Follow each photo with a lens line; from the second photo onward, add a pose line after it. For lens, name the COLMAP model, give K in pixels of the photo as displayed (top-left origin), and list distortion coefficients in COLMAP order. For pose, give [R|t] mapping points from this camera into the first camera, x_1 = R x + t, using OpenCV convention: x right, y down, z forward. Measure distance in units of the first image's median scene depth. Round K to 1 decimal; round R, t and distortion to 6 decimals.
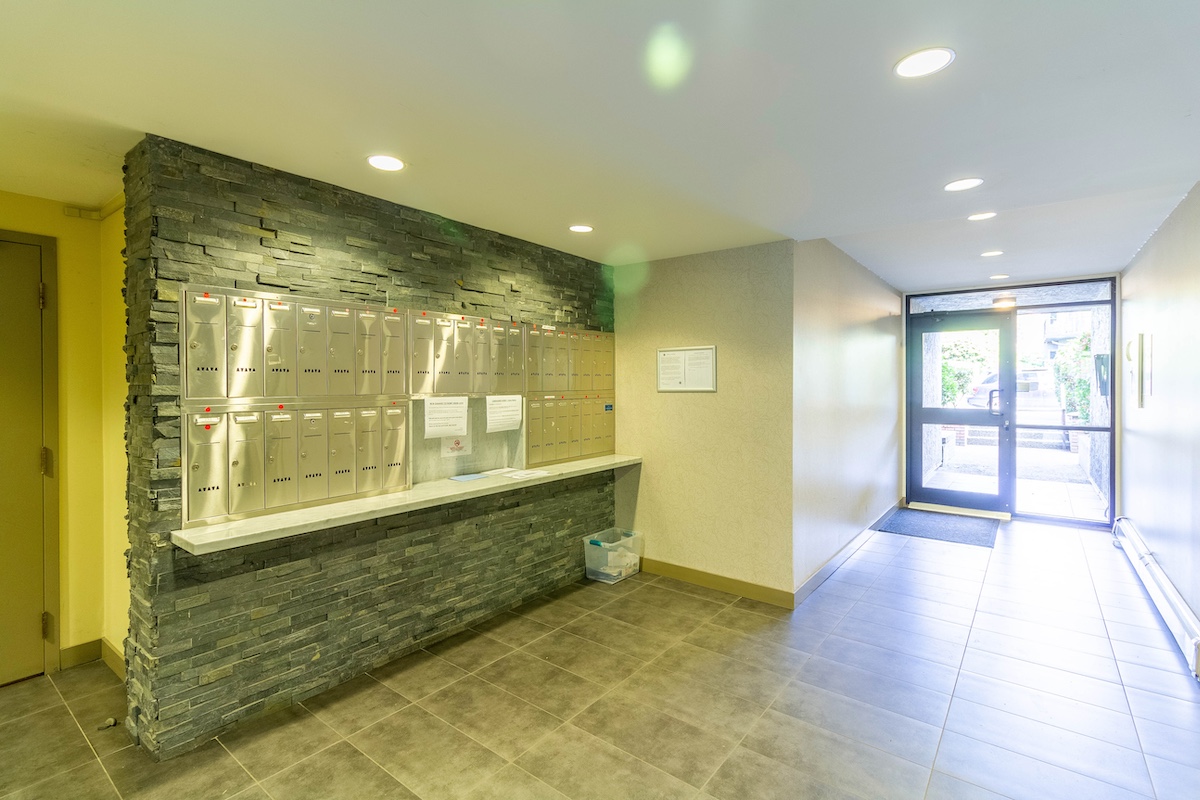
lens RADIAL K [[553.2, 0, 598.6], [0, 553.2, 381.1], [0, 0, 1]] dist [0.001289, 0.000229]
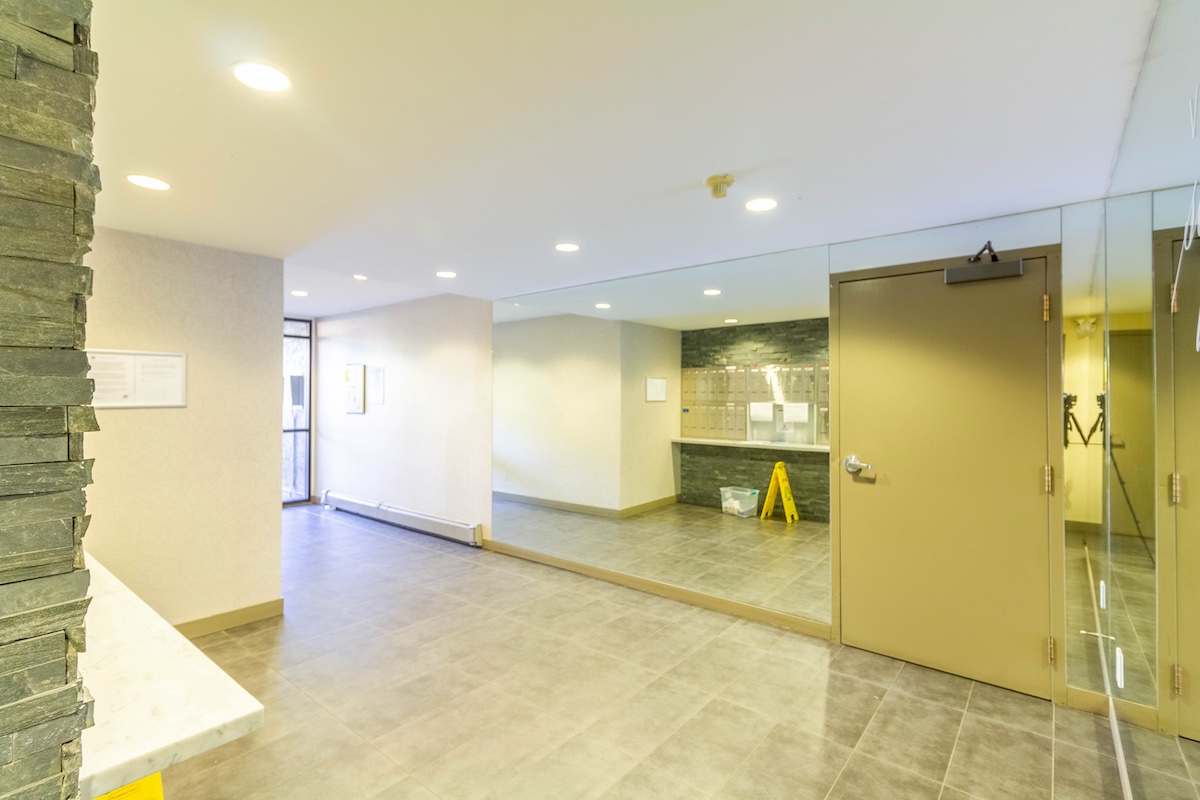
lens RADIAL K [[553.2, 0, 598.6], [0, 553.2, 381.1], [0, 0, 1]] dist [0.001289, 0.000229]
pose [[0.009708, 0.027234, 0.999582, -0.633158], [-0.001319, 0.999629, -0.027222, 0.001822], [-0.999952, -0.001054, 0.009740, 0.355340]]
